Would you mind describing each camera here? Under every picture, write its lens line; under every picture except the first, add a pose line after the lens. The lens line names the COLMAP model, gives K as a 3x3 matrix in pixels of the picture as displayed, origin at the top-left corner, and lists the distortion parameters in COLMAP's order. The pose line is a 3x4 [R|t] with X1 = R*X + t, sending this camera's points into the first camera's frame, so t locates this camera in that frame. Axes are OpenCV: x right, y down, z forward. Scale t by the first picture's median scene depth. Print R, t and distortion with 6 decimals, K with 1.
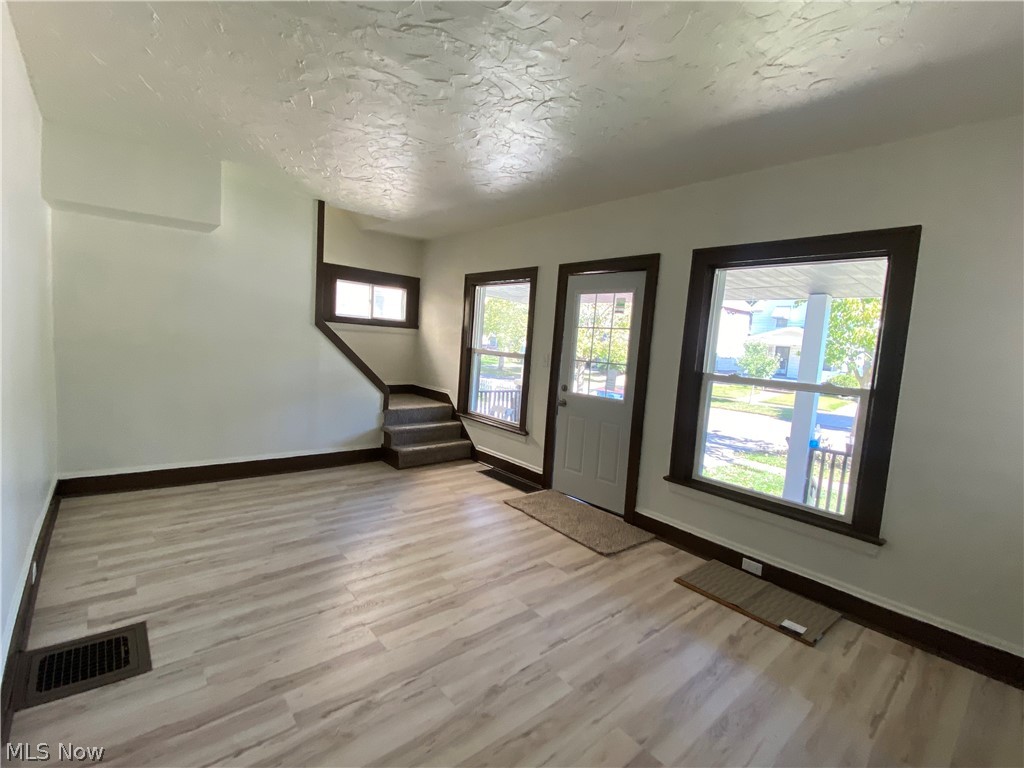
lens RADIAL K [[451.5, 0, 512.0], [0, 451.5, 384.0], [0, 0, 1]] dist [0.056917, -0.063695]
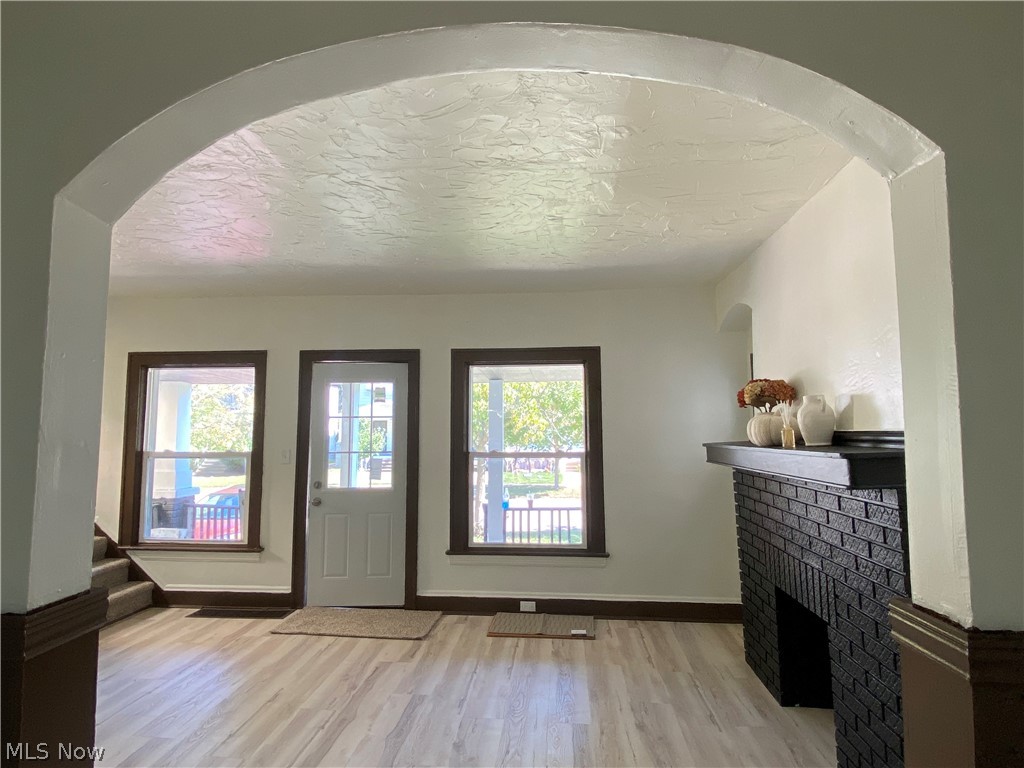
lens RADIAL K [[570.6, 0, 512.0], [0, 570.6, 384.0], [0, 0, 1]] dist [0.002438, -0.001251]
pose [[0.717218, -0.013668, 0.696715, -0.461733], [0.121473, 0.986952, -0.105685, -0.026297], [-0.686180, 0.160431, 0.709520, -0.124266]]
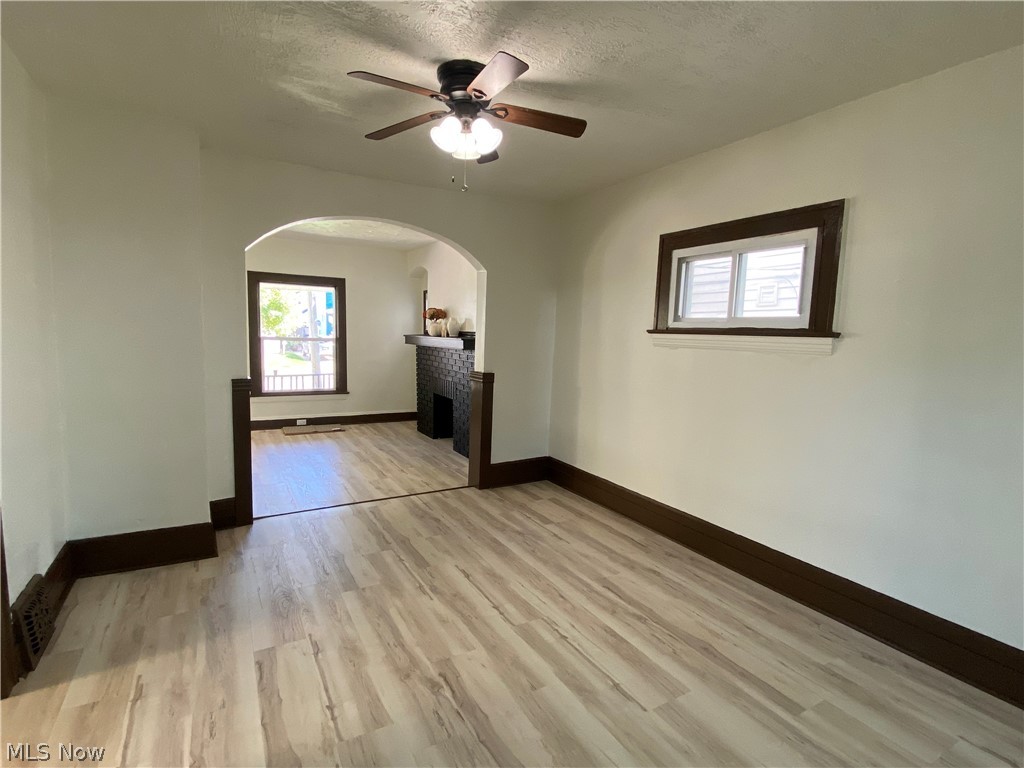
lens RADIAL K [[500.1, 0, 512.0], [0, 500.1, 384.0], [0, 0, 1]] dist [0.000530, 0.000005]
pose [[0.173082, -0.169523, 0.970208, -1.320484], [0.077307, 0.984375, 0.158207, -0.072551], [-0.981869, 0.047621, 0.183483, -0.362626]]
